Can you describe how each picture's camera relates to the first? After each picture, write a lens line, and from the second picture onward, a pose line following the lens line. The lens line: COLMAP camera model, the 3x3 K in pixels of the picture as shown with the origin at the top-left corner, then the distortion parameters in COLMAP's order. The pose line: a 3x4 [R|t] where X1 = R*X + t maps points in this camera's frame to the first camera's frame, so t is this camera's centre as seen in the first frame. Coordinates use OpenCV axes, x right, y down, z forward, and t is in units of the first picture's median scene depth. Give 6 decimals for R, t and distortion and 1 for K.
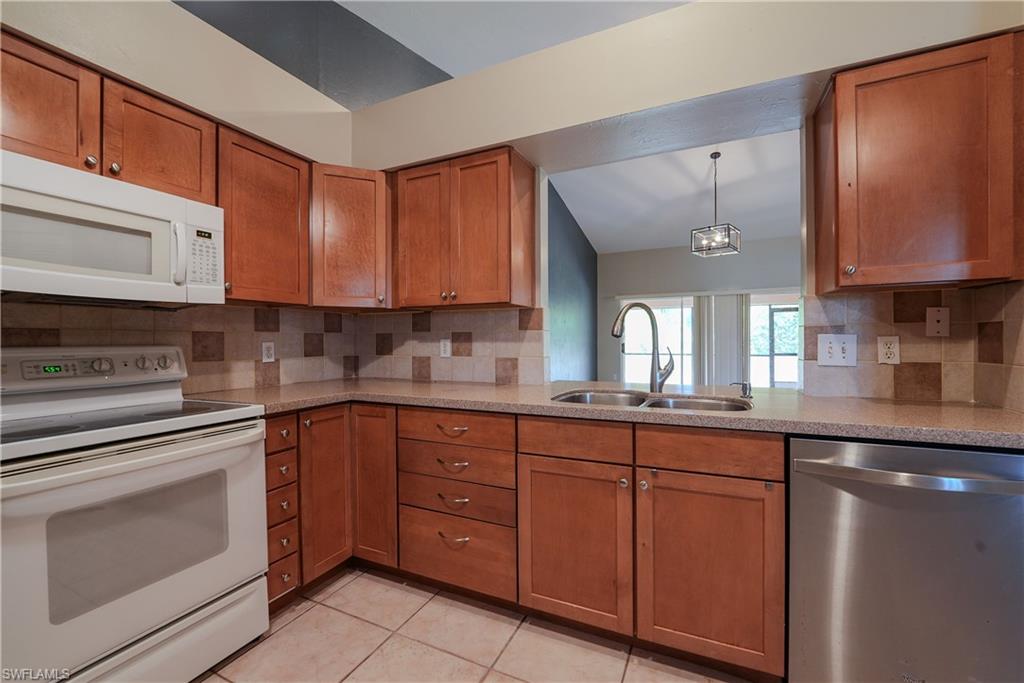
lens RADIAL K [[421.0, 0, 517.3], [0, 421.0, 341.4], [0, 0, 1]] dist [-0.010451, -0.000798]
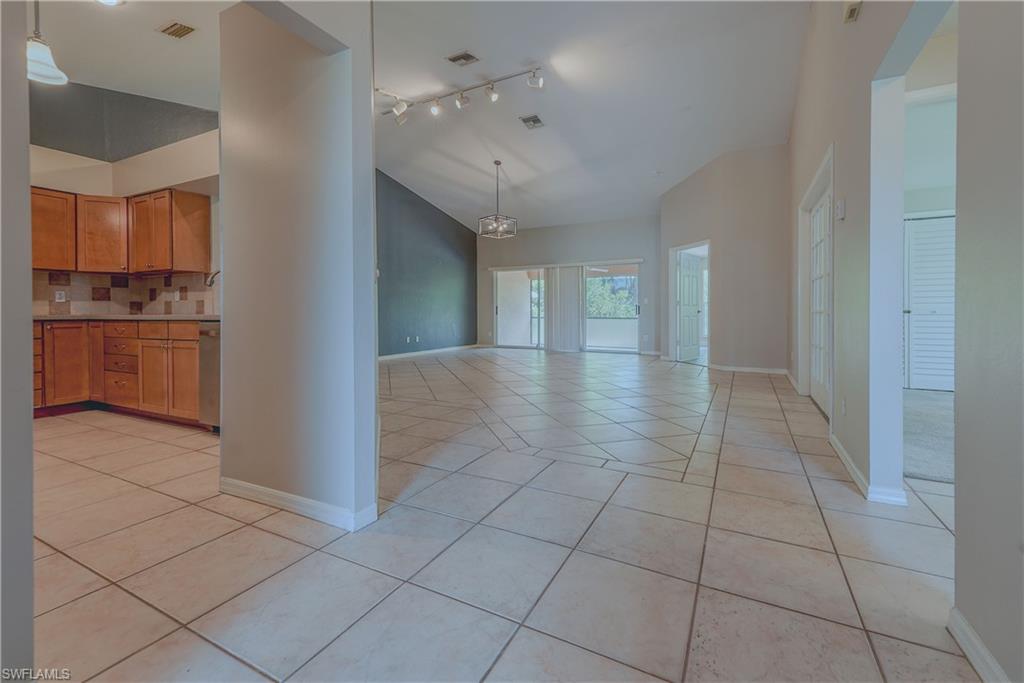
lens RADIAL K [[421.5, 0, 547.1], [0, 421.5, 313.2], [0, 0, 1]] dist [0.031862, -0.008359]
pose [[0.999999, 0.000936, -0.000714, 1.737300], [-0.000936, 1.000000, -0.000079, 0.109973], [0.000714, 0.000079, 1.000000, -1.001087]]
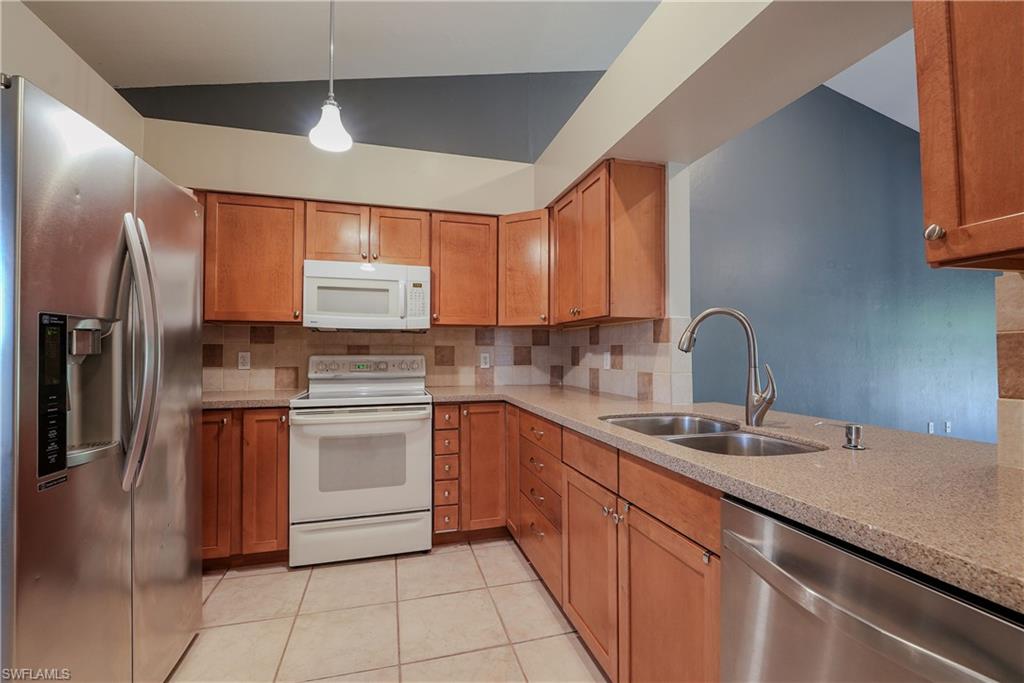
lens RADIAL K [[440.8, 0, 512.0], [0, 440.8, 341.5], [0, 0, 1]] dist [-0.003820, -0.000453]
pose [[0.654626, -0.010168, -0.755885, 0.620520], [-0.007403, 0.999775, -0.019859, -0.009841], [0.755917, 0.018596, 0.654404, 0.149884]]
